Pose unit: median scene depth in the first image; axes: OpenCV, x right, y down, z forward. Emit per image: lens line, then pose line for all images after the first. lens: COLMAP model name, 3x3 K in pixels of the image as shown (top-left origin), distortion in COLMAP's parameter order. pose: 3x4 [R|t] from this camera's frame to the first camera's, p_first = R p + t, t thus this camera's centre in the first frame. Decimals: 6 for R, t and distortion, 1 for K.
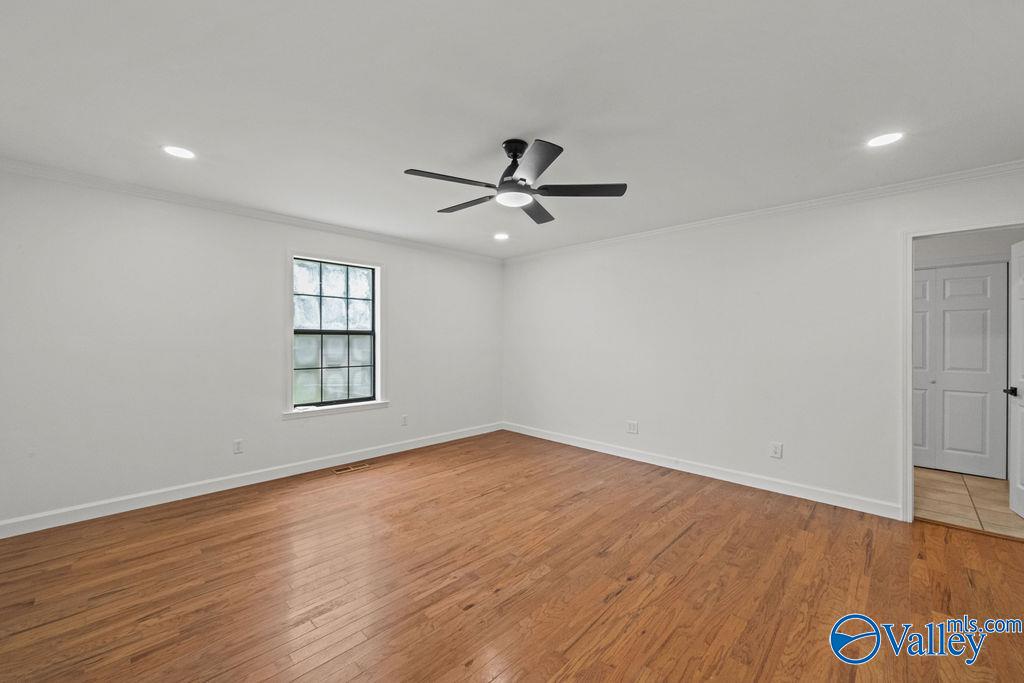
lens RADIAL K [[401.8, 0, 511.1], [0, 401.8, 336.5], [0, 0, 1]] dist [-0.003175, 0.000252]
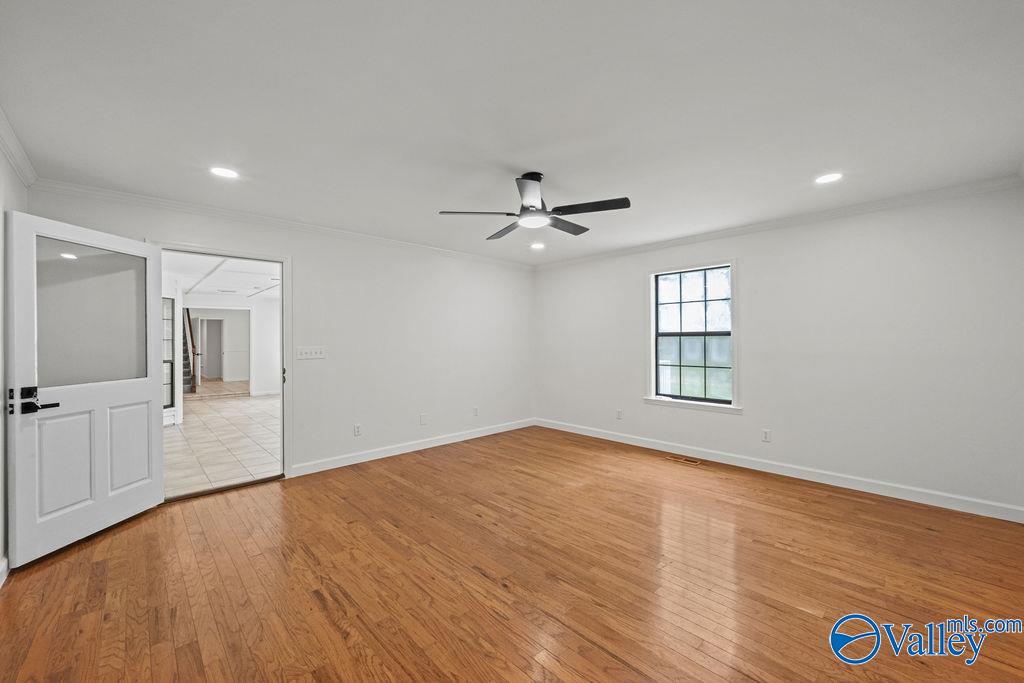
lens RADIAL K [[401.8, 0, 511.4], [0, 401.8, 343.5], [0, 0, 1]] dist [-0.003175, 0.000252]
pose [[-0.029319, 0.004953, -0.999558, 0.750047], [0.010944, 0.999929, 0.004634, 0.005275], [0.999510, -0.010803, -0.029371, 0.619407]]
